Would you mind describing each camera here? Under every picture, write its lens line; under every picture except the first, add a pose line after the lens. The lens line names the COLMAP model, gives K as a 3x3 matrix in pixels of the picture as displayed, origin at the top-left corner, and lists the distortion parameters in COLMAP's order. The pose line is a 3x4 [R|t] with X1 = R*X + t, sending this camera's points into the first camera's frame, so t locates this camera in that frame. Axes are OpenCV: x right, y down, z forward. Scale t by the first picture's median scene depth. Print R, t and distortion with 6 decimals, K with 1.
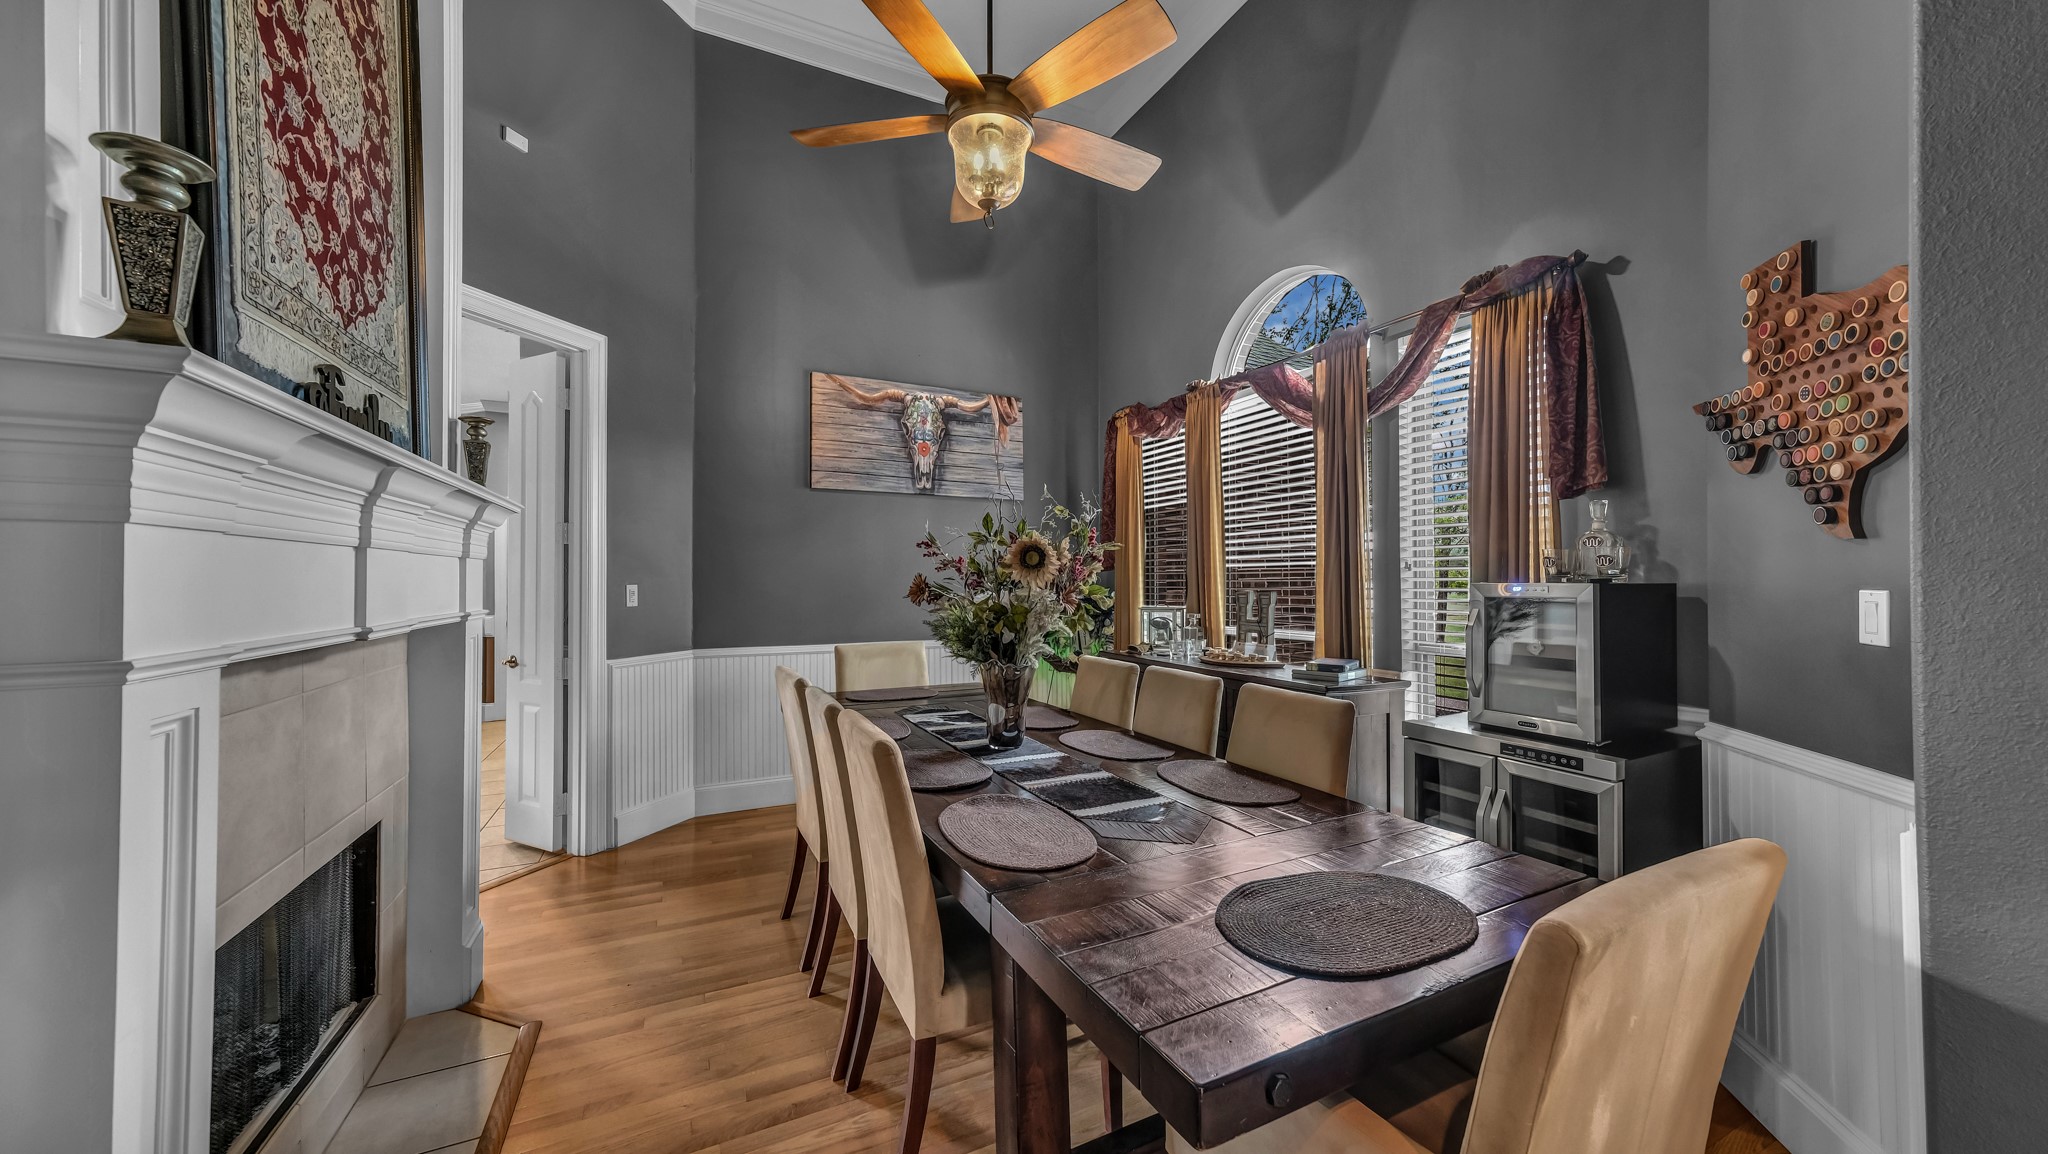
lens RADIAL K [[730.9, 0, 1021.4], [0, 730.9, 585.8], [0, 0, 1]] dist [0.003435, 0.002308]
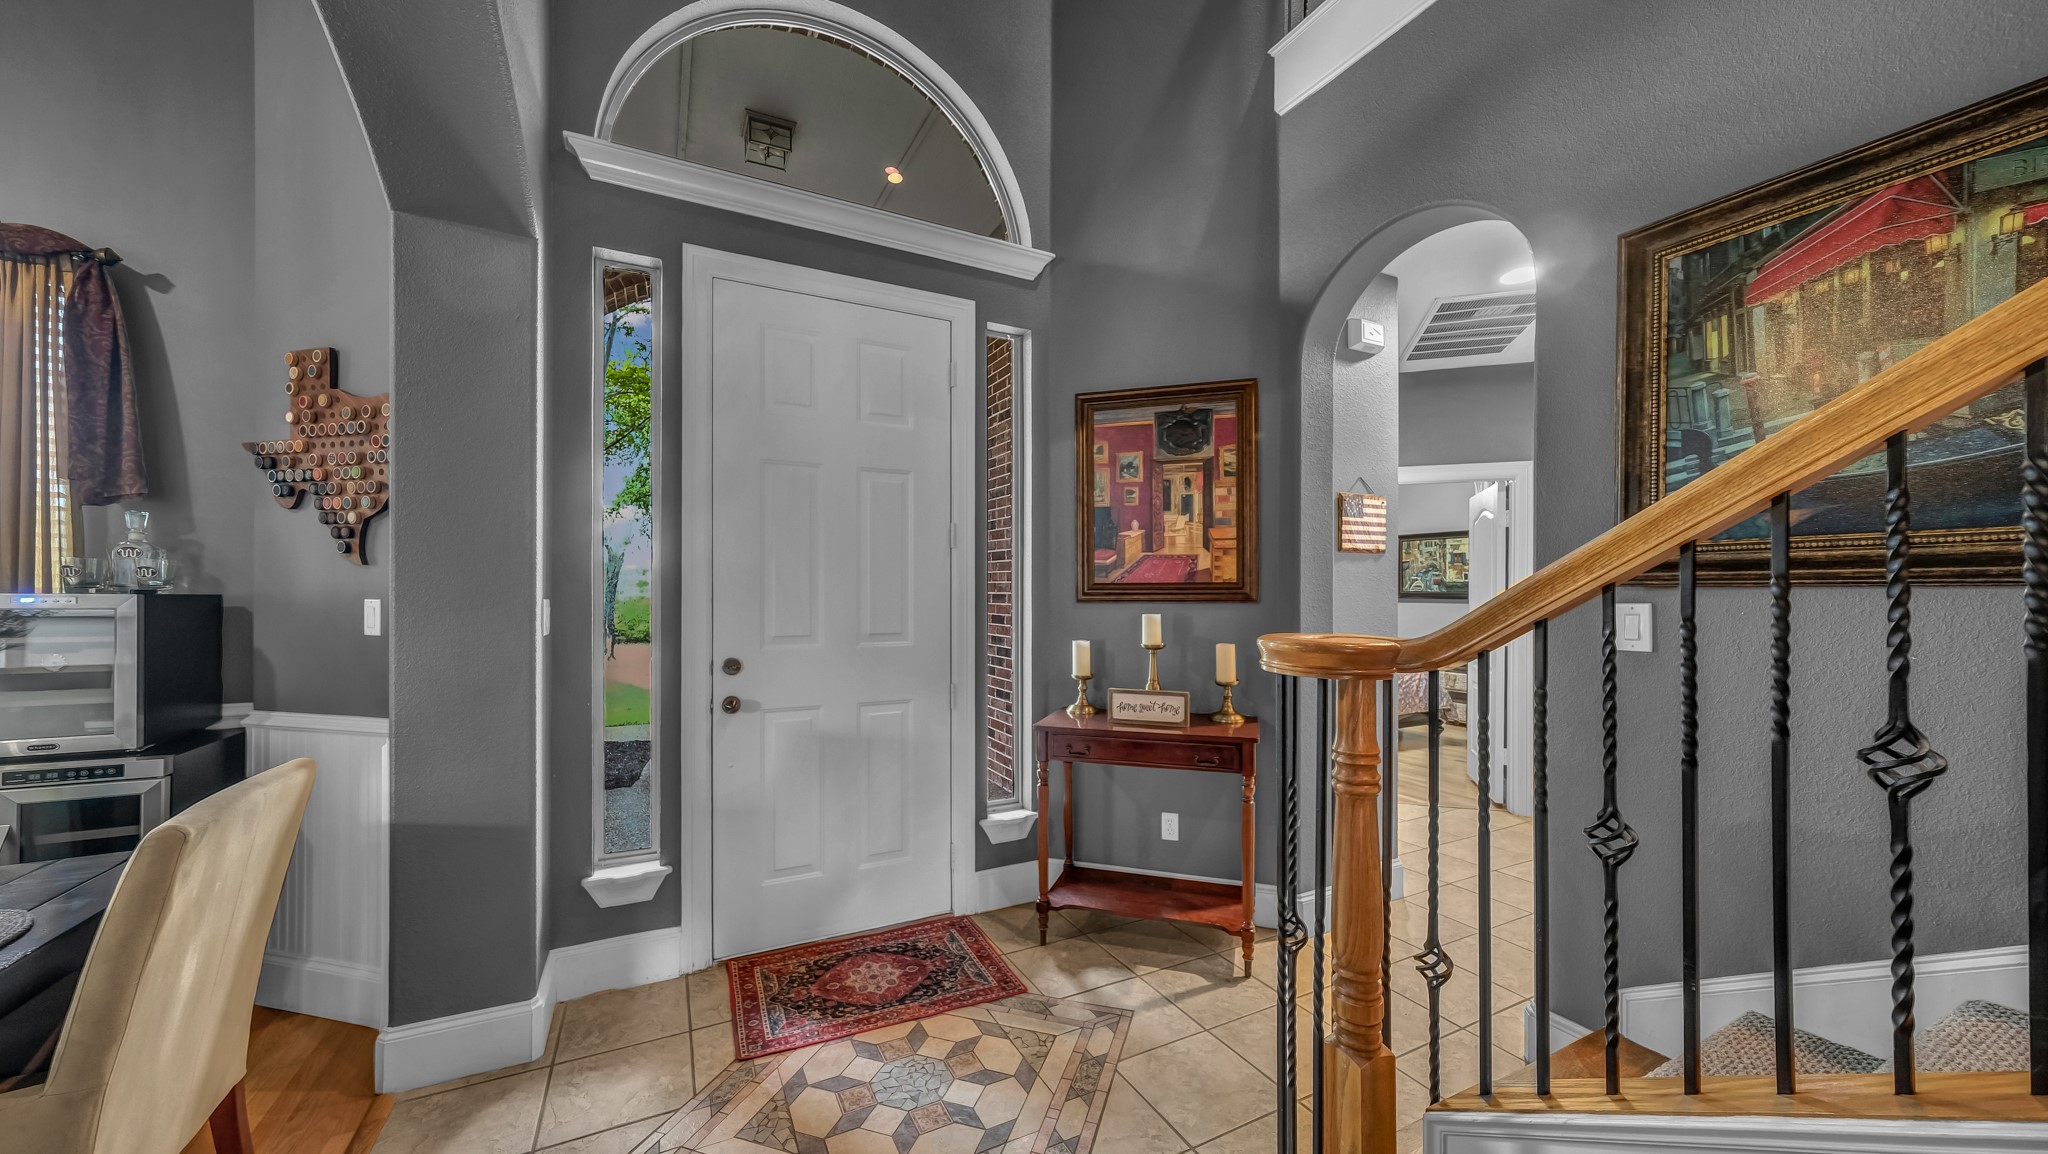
lens RADIAL K [[730.9, 0, 1021.4], [0, 730.9, 585.8], [0, 0, 1]] dist [0.003435, 0.002308]
pose [[-0.002029, 0.014566, 0.999892, -0.296439], [0.001445, 0.999893, -0.014564, 0.002278], [-0.999997, 0.001415, -0.002050, -0.275614]]
